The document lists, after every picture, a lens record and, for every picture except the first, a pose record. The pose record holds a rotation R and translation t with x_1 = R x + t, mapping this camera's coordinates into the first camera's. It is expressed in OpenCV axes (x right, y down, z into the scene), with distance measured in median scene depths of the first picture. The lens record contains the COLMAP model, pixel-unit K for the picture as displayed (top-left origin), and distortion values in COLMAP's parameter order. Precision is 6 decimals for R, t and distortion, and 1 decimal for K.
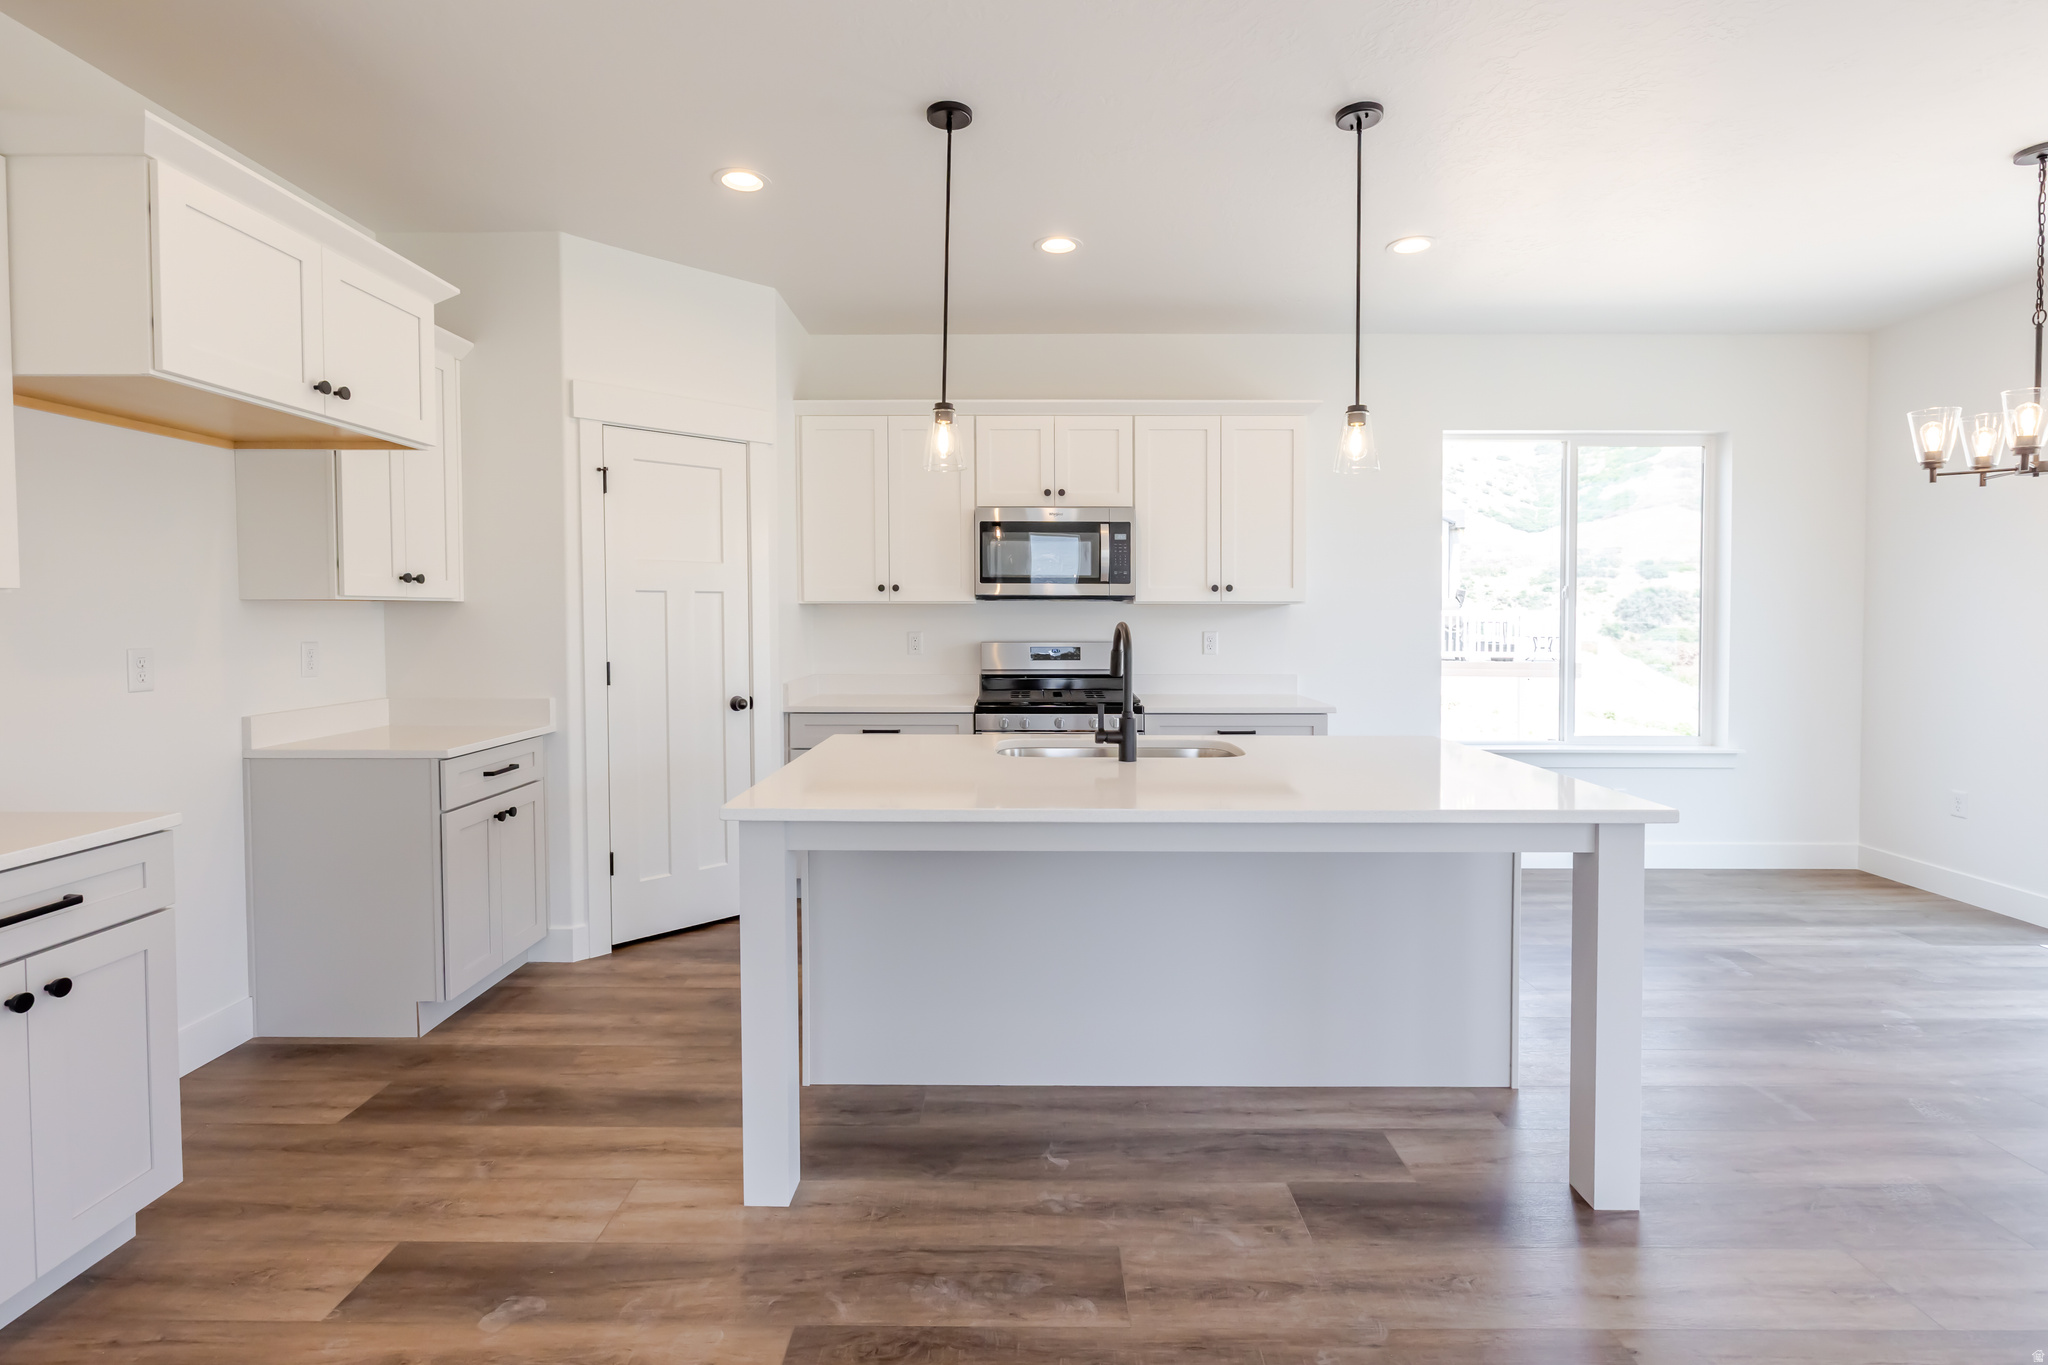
lens RADIAL K [[949.2, 0, 1035.9], [0, 949.2, 632.9], [0, 0, 1]] dist [-0.000827, -0.000606]
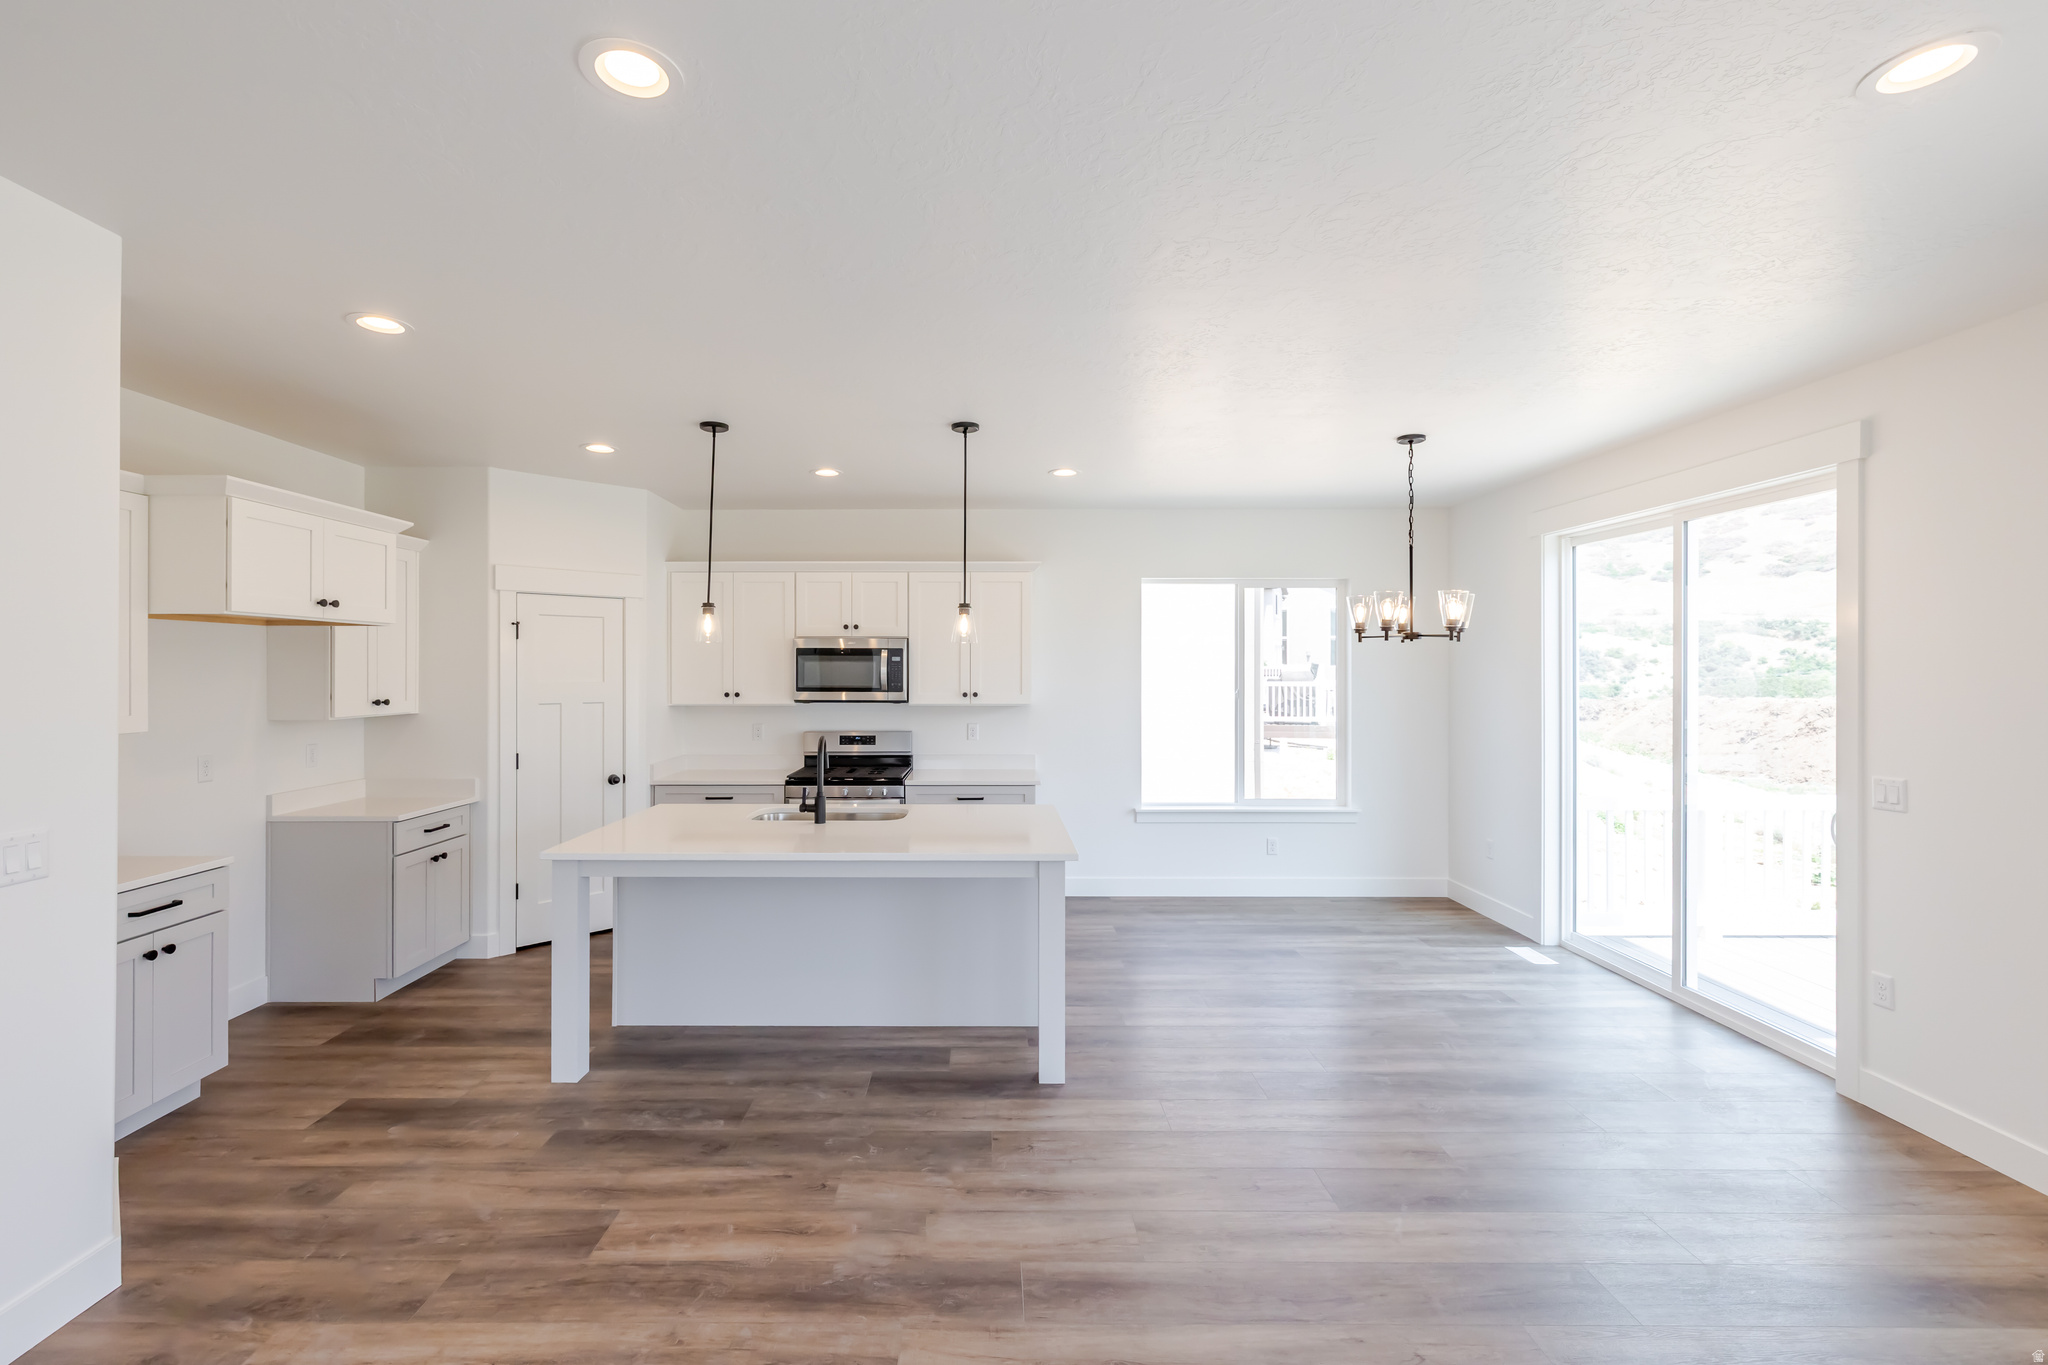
lens RADIAL K [[886.0, 0, 1007.3], [0, 886.0, 658.2], [0, 0, 1]] dist [0.003249, 0.001563]
pose [[0.999986, 0.000317, 0.005361, 0.376713], [-0.000133, 0.999413, -0.034259, -0.086857], [-0.005368, 0.034258, 0.999399, -0.479226]]
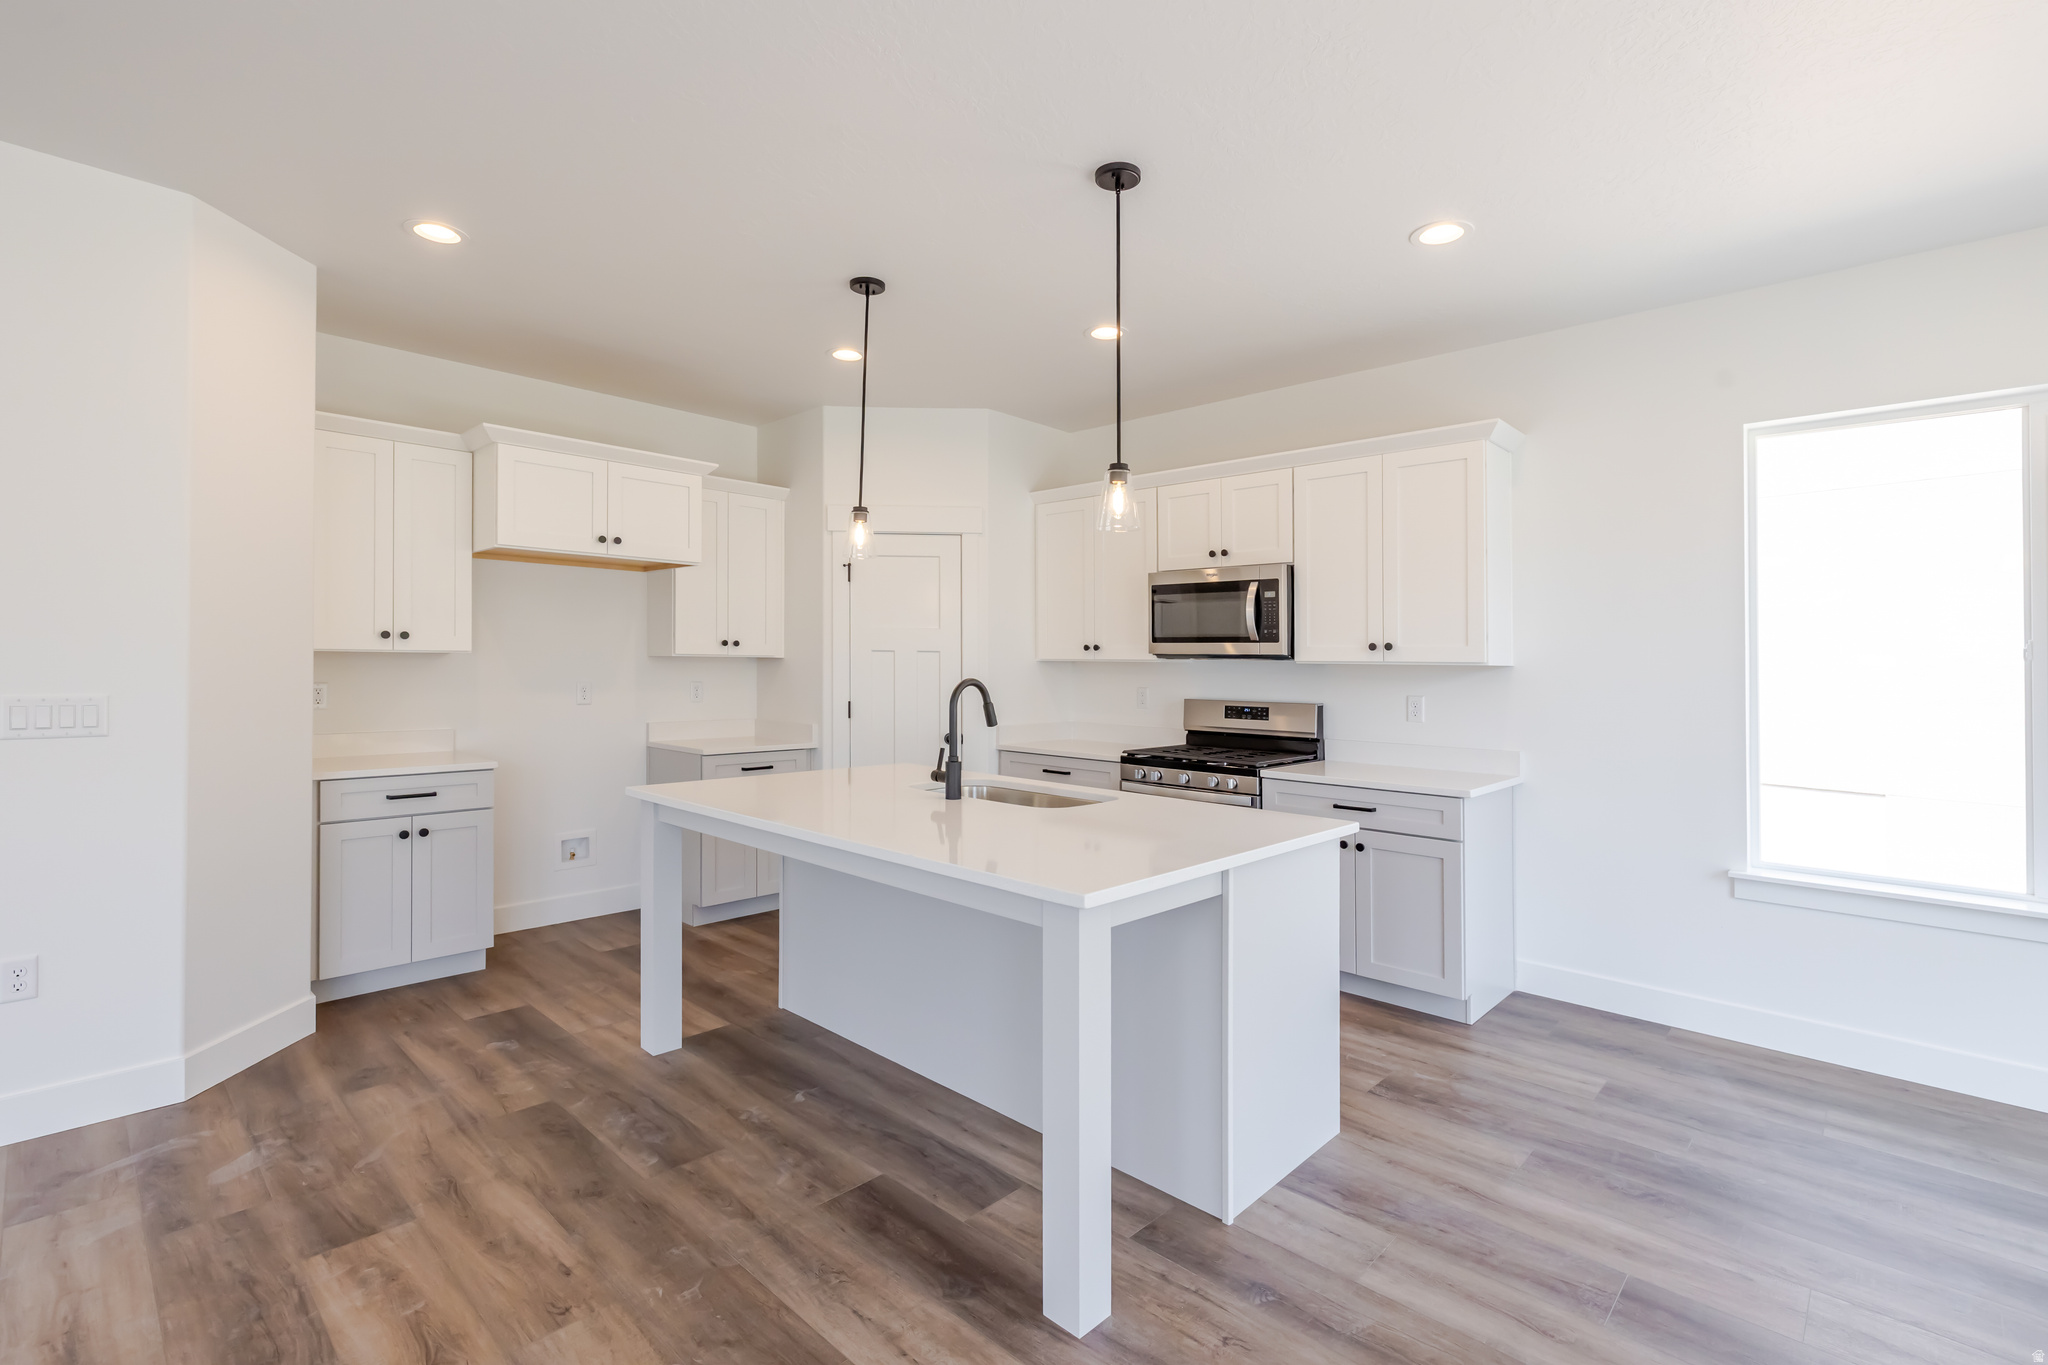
lens RADIAL K [[949.2, 0, 1034.4], [0, 949.2, 655.1], [0, 0, 1]] dist [-0.000827, -0.000606]
pose [[0.725174, 0.002069, -0.688563, 0.886476], [-0.027114, 0.999306, -0.025552, -0.011665], [0.688032, 0.037200, 0.724726, 0.212240]]
